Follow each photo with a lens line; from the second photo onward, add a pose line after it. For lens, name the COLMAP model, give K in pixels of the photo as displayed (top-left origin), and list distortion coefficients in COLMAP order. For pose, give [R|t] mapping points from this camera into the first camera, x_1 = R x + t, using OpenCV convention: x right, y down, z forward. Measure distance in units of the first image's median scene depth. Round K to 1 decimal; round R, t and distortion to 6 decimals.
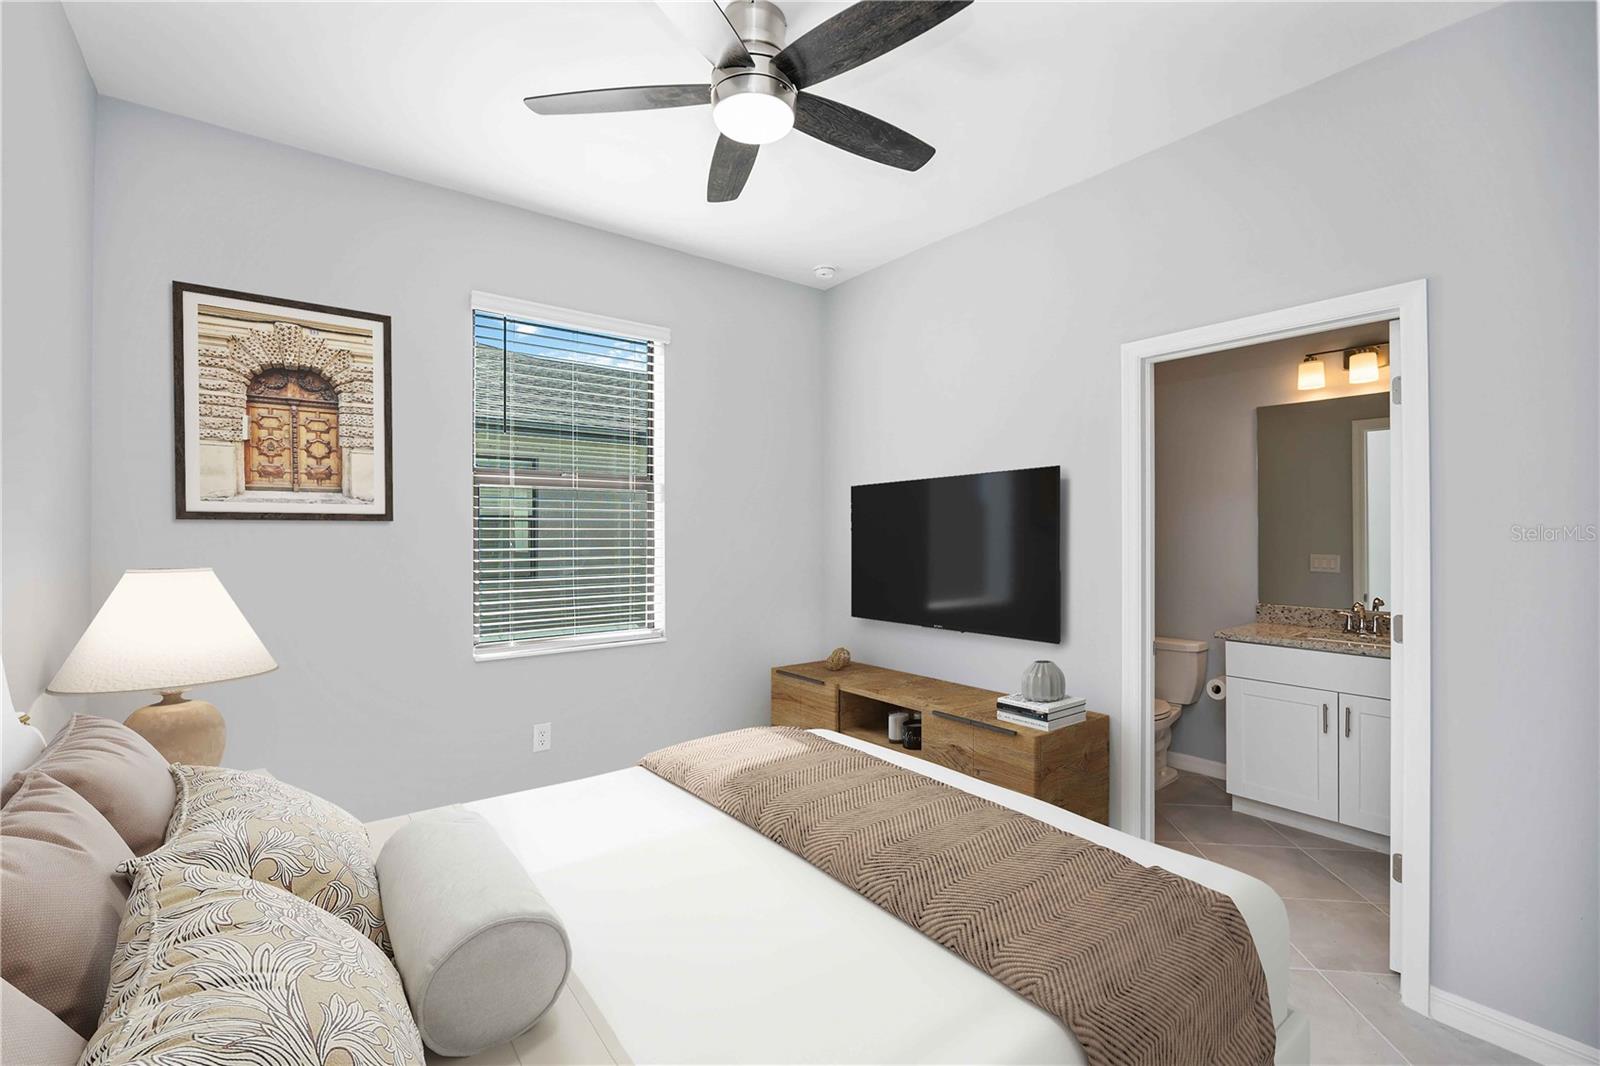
lens RADIAL K [[695.2, 0, 806.9], [0, 695.2, 526.5], [0, 0, 1]] dist [-0.001781, -0.000215]
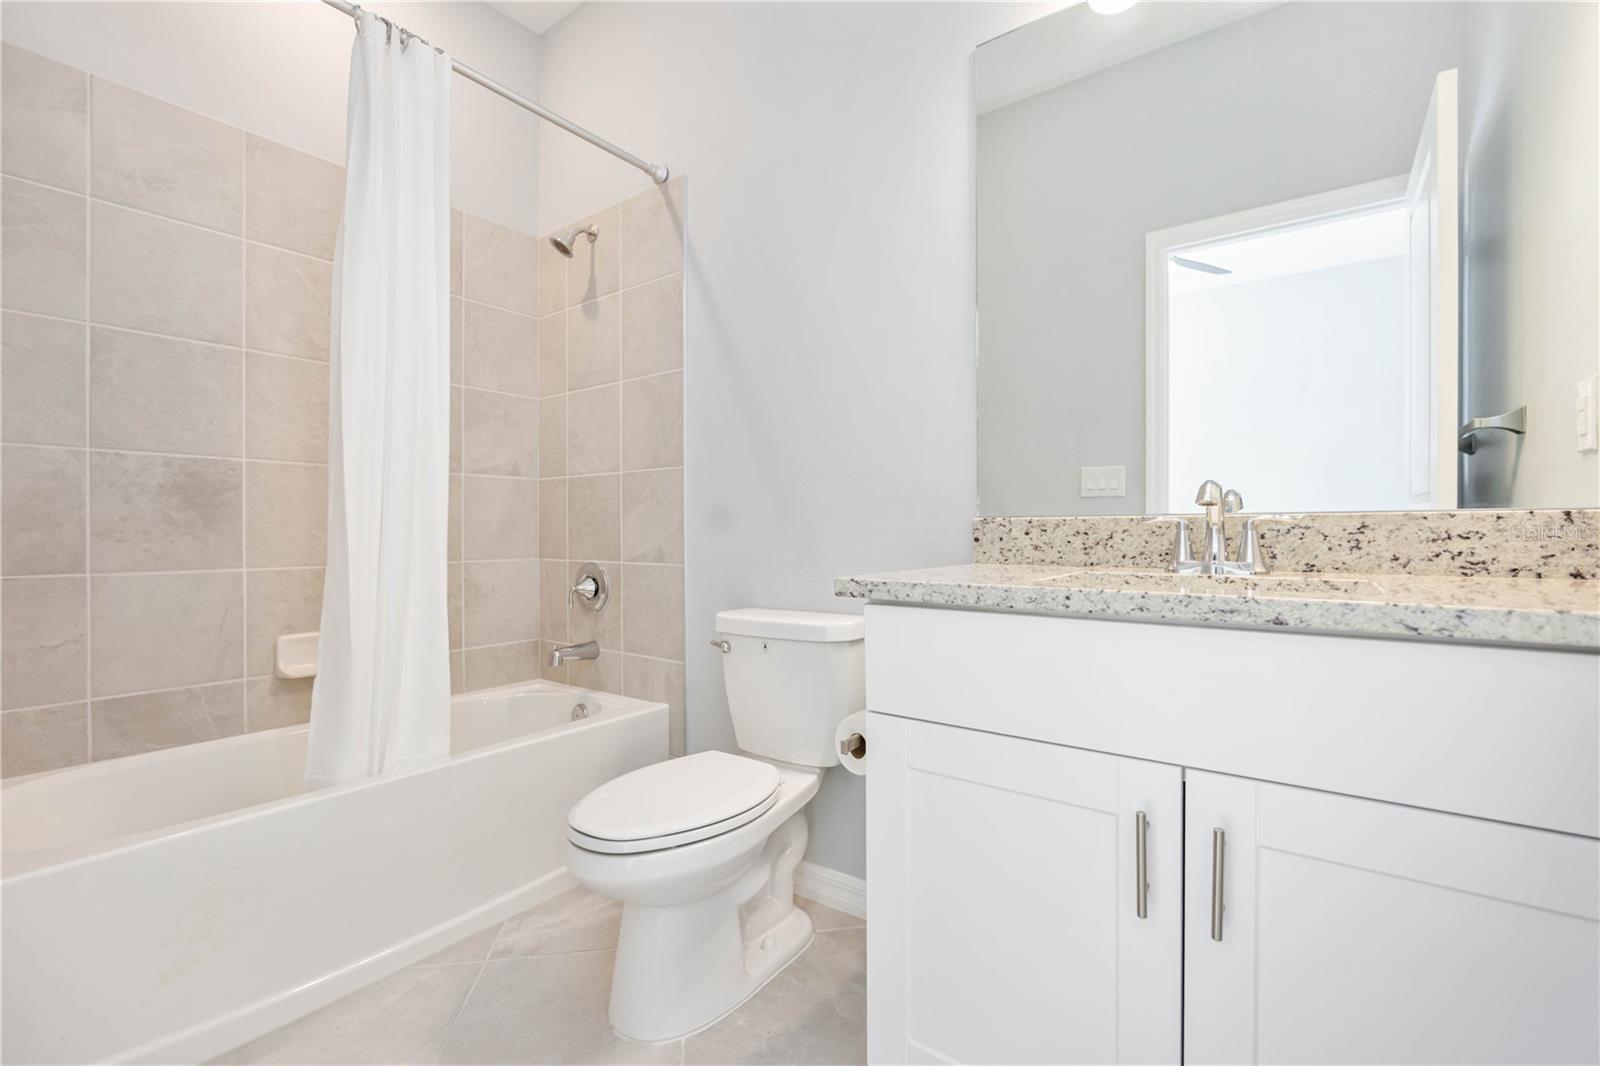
lens RADIAL K [[695.2, 0, 797.8], [0, 695.2, 536.4], [0, 0, 1]] dist [-0.001781, -0.000215]
pose [[0.968589, 0.002041, 0.248658, 0.544376], [-0.005345, 0.999906, 0.012611, 0.143382], [-0.248609, -0.013544, 0.968509, 0.767372]]
